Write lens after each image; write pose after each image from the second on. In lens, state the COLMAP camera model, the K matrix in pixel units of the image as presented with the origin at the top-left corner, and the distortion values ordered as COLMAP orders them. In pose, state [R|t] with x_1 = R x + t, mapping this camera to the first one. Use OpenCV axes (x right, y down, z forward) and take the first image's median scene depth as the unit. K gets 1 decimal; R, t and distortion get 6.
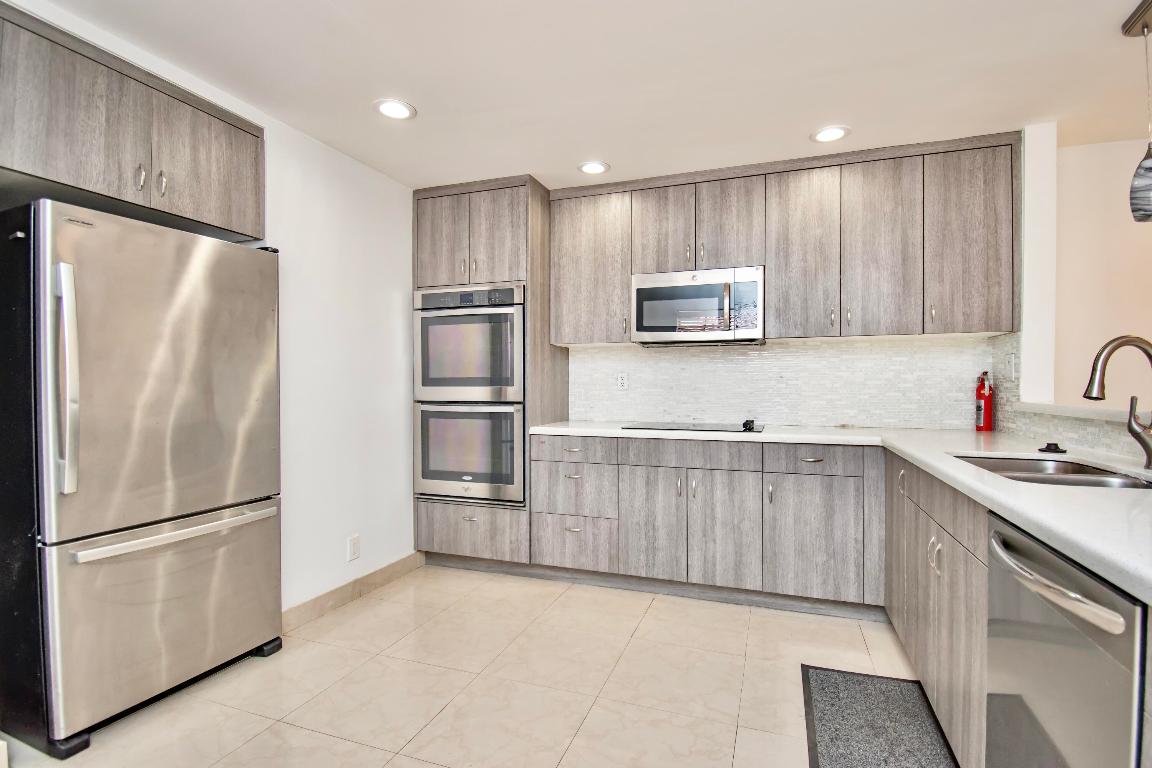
lens RADIAL K [[555.1, 0, 579.4], [0, 555.1, 387.2], [0, 0, 1]] dist [0.004339, -0.005028]
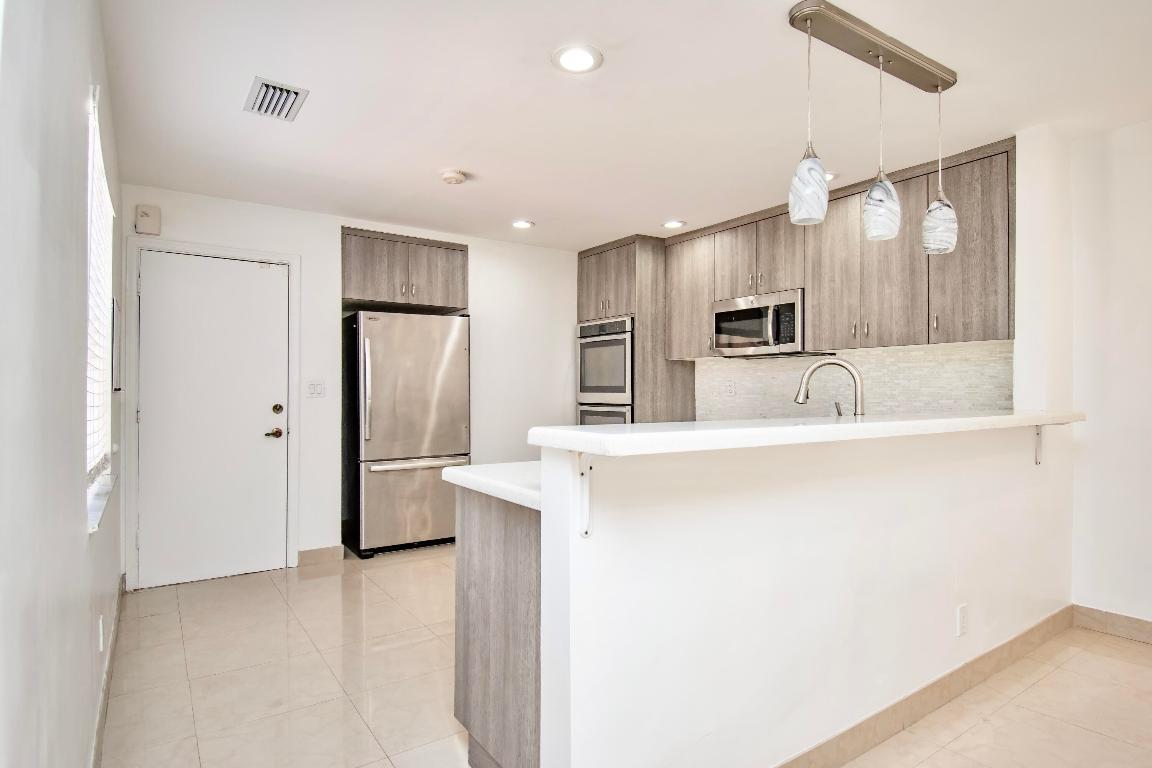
lens RADIAL K [[633.3, 0, 581.6], [0, 633.3, 392.2], [0, 0, 1]] dist [-0.002055, -0.000462]
pose [[0.809135, 0.002647, -0.587617, 0.701798], [-0.002681, 0.999996, 0.000813, -0.003456], [0.587617, 0.000917, 0.809139, -0.311352]]
